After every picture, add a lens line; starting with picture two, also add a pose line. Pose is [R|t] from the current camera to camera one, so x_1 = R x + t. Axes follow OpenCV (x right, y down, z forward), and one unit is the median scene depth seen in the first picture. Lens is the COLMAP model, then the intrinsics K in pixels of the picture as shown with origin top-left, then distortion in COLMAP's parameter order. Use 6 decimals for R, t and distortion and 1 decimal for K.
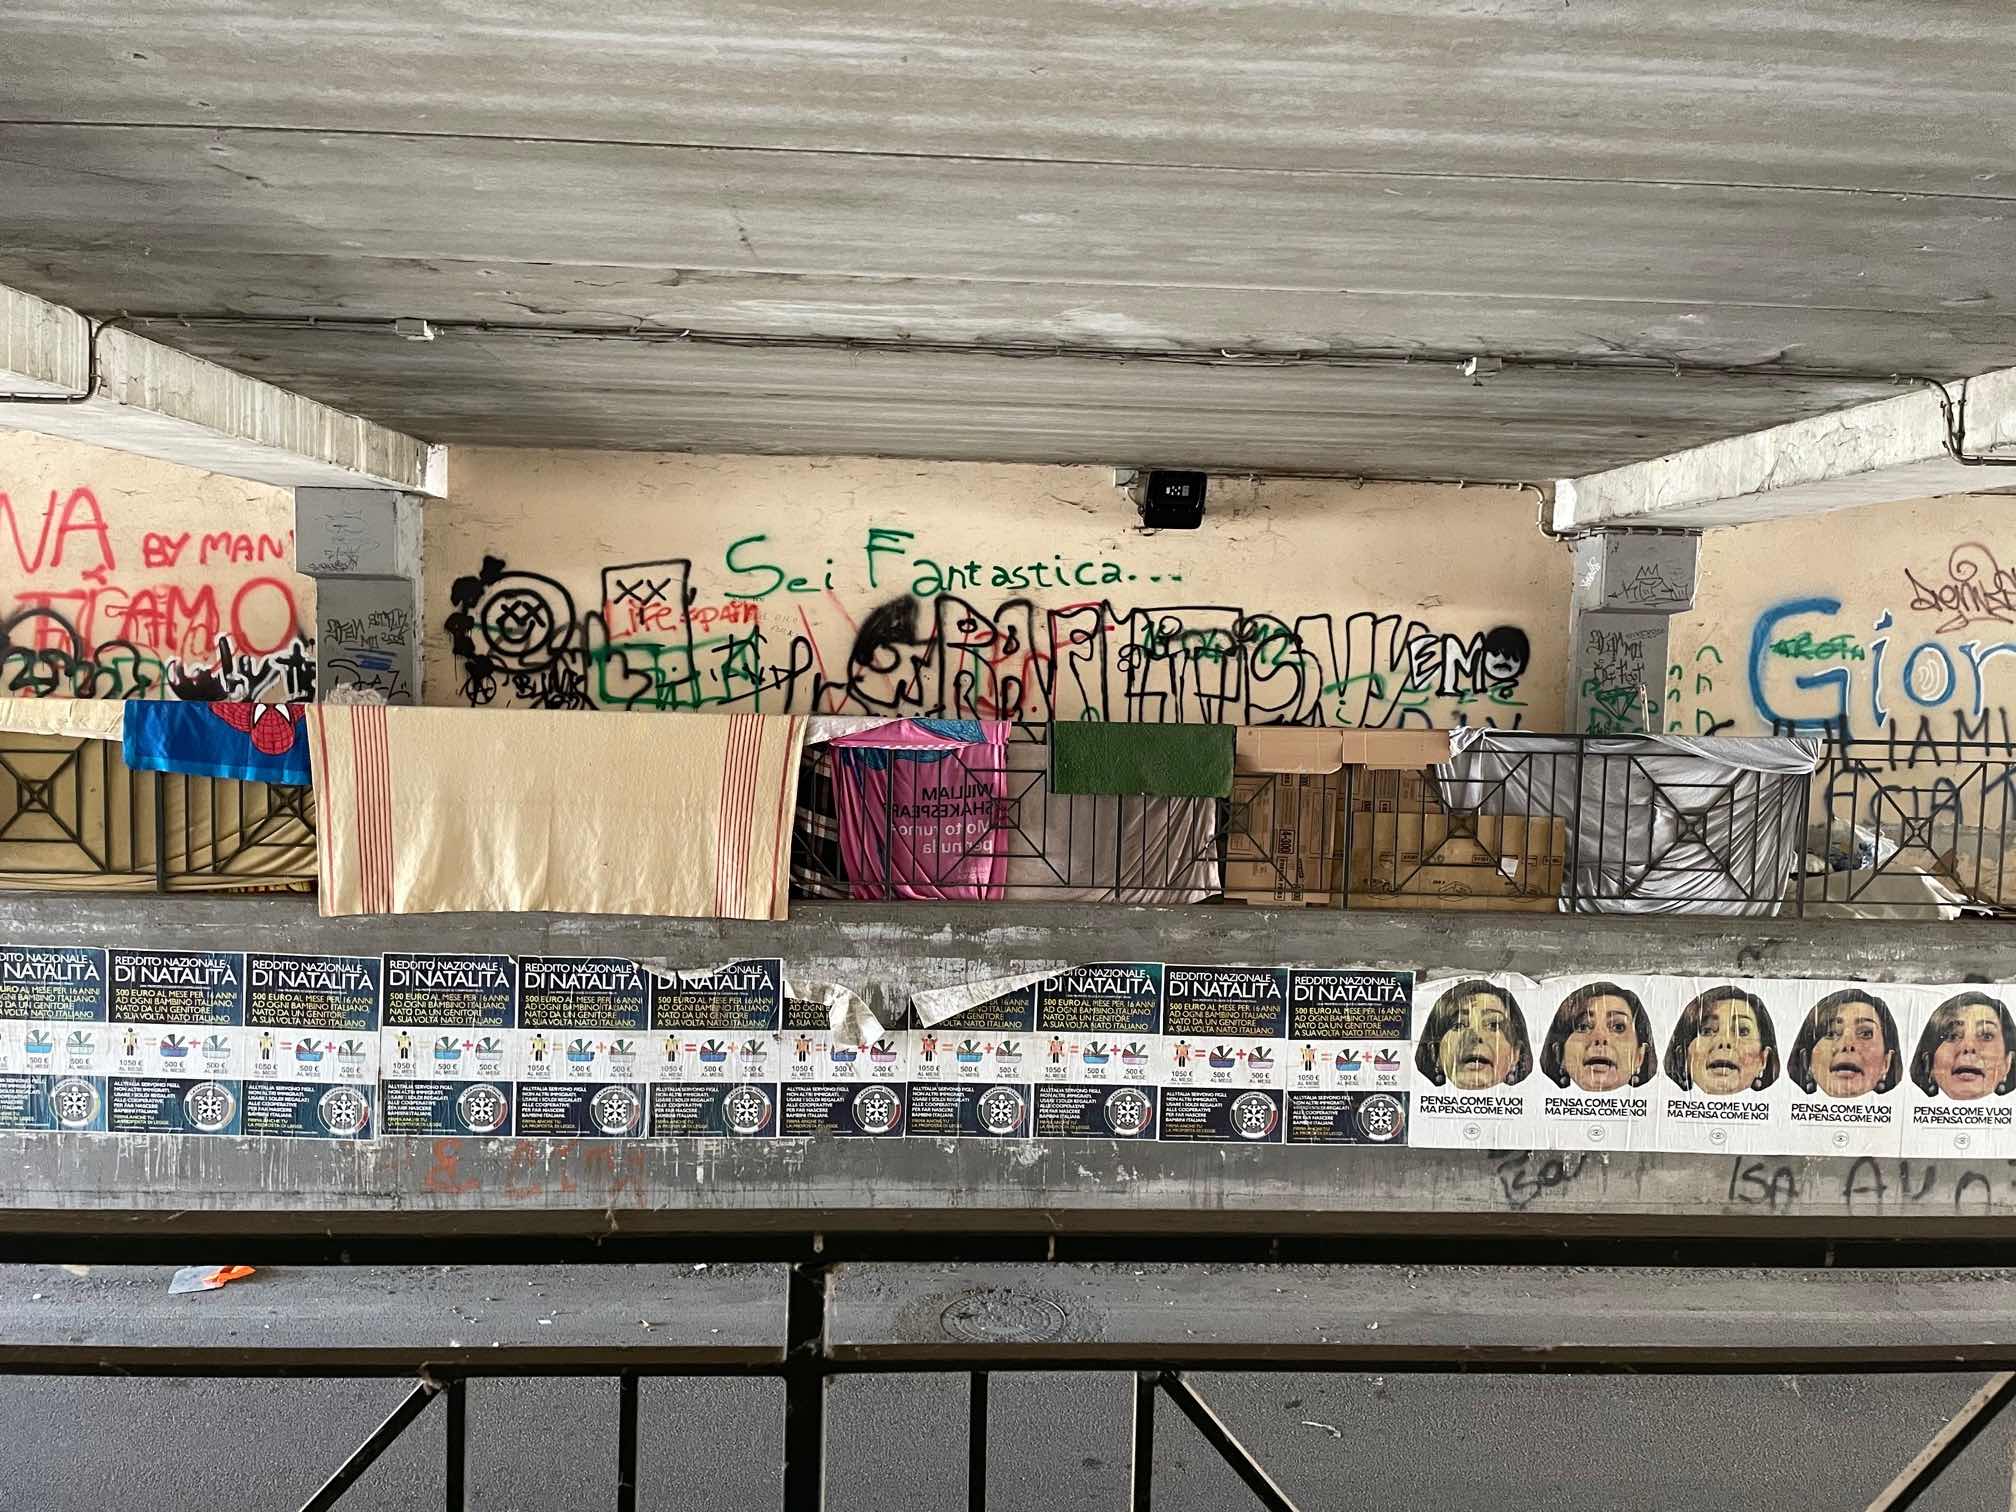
lens RADIAL K [[1524.3, 0, 1008.0], [0, 1524.3, 756.0], [0, 0, 1]] dist [0.098087, -0.133865]
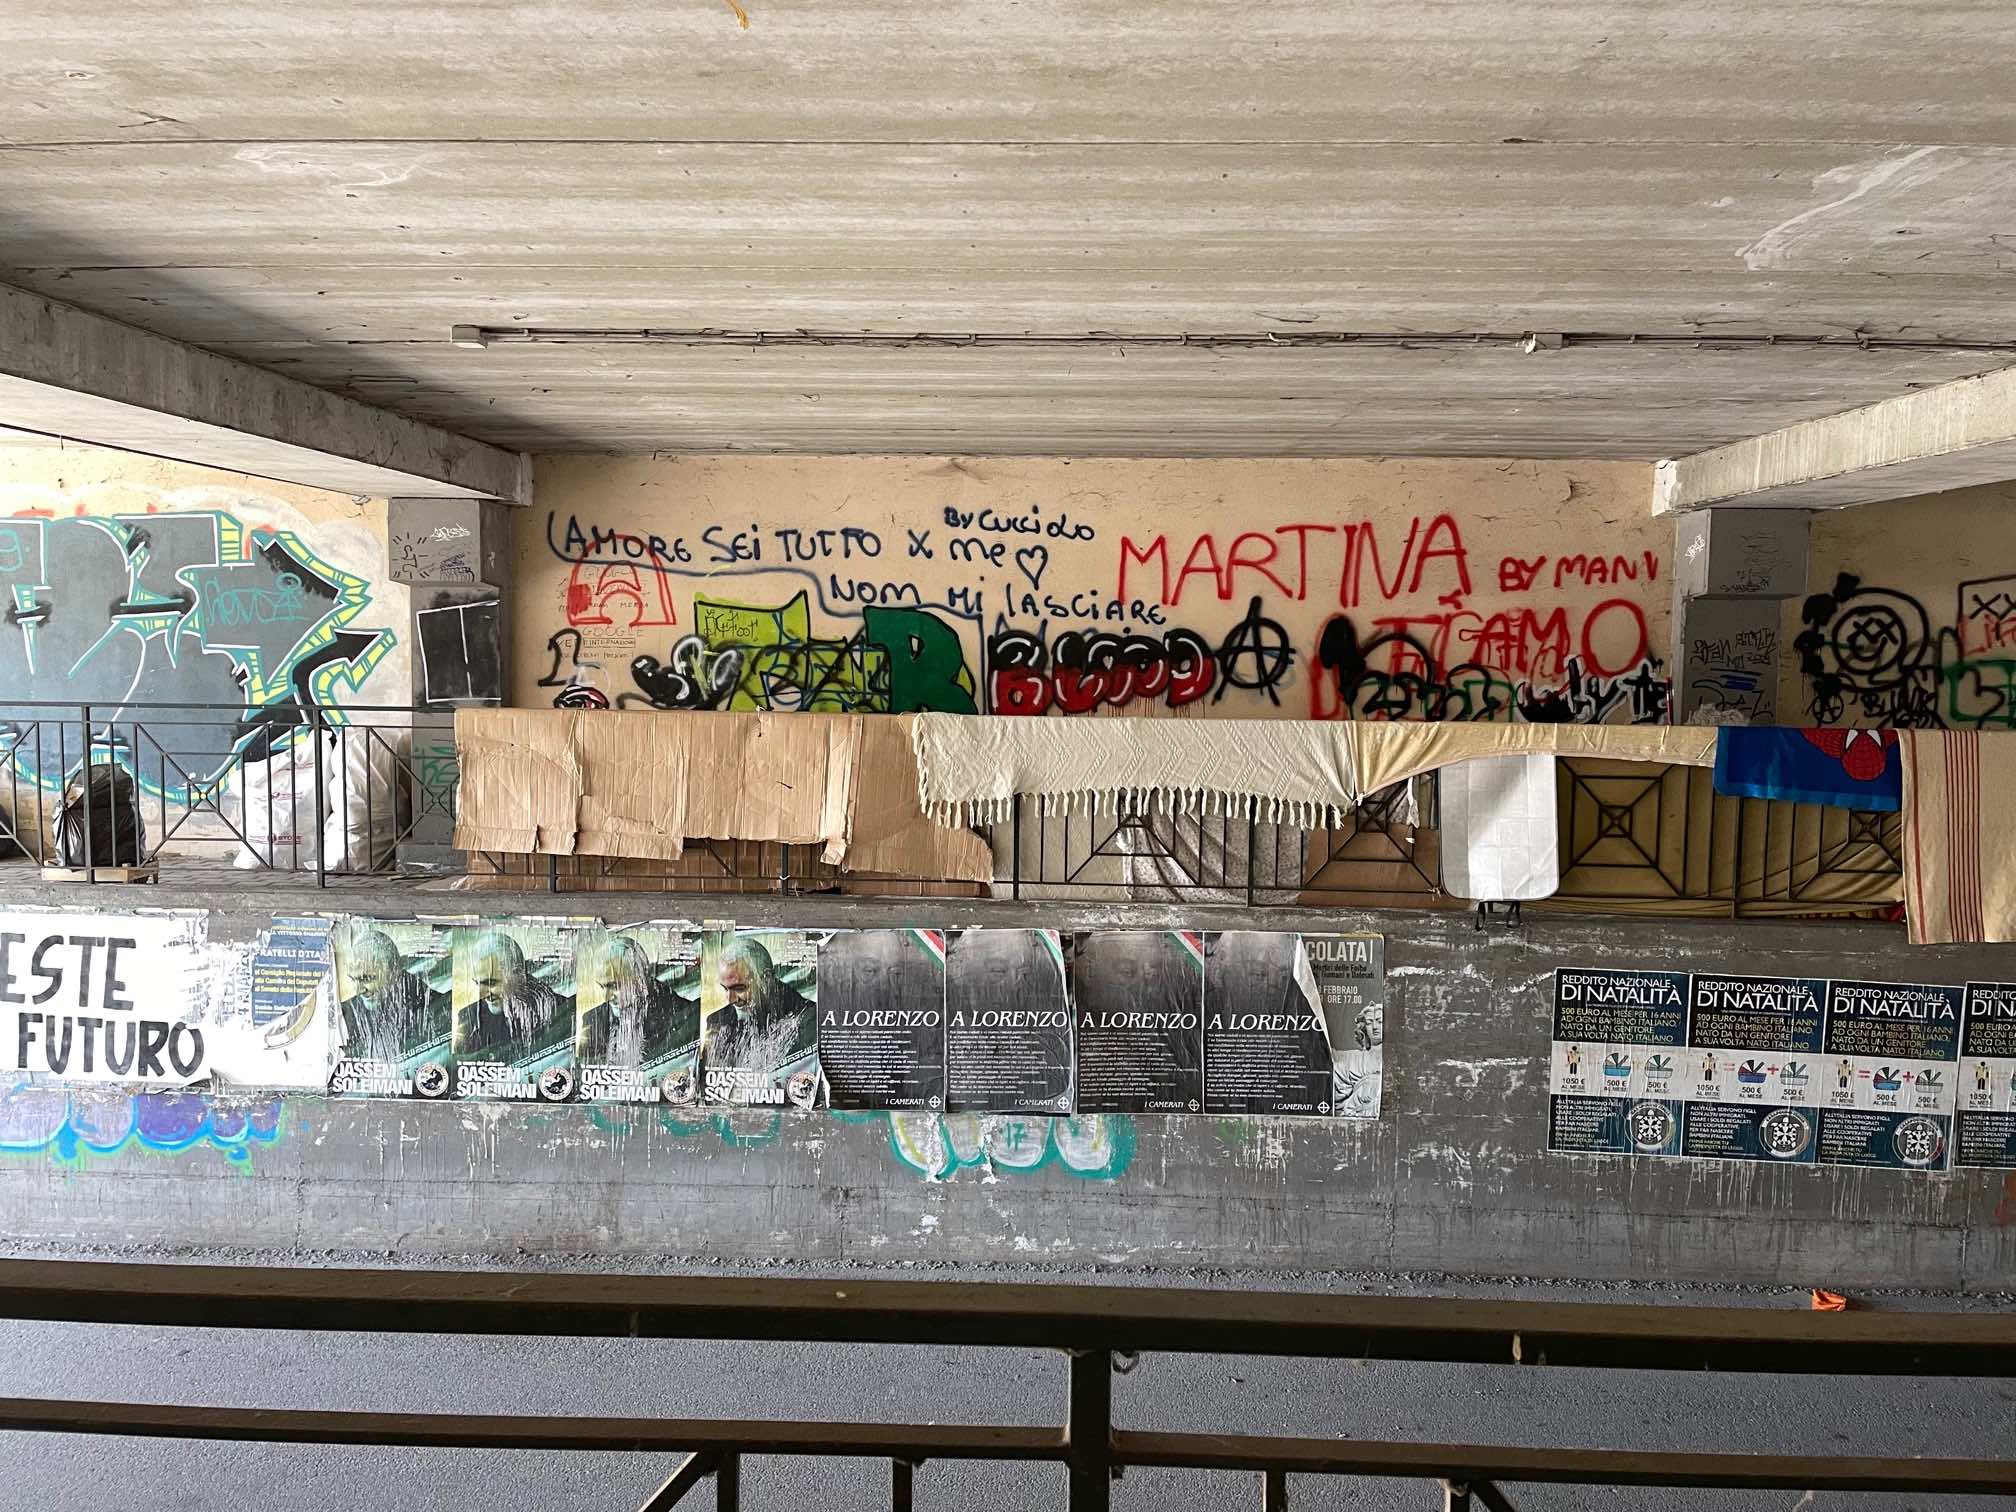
lens RADIAL K [[1524.3, 0, 1008.0], [0, 1524.3, 756.0], [0, 0, 1]] dist [0.098087, -0.133865]
pose [[0.995356, -0.002632, -0.096225, -0.779362], [0.002905, 0.999992, 0.002692, -0.017487], [0.096217, -0.002959, 0.995356, -0.033394]]
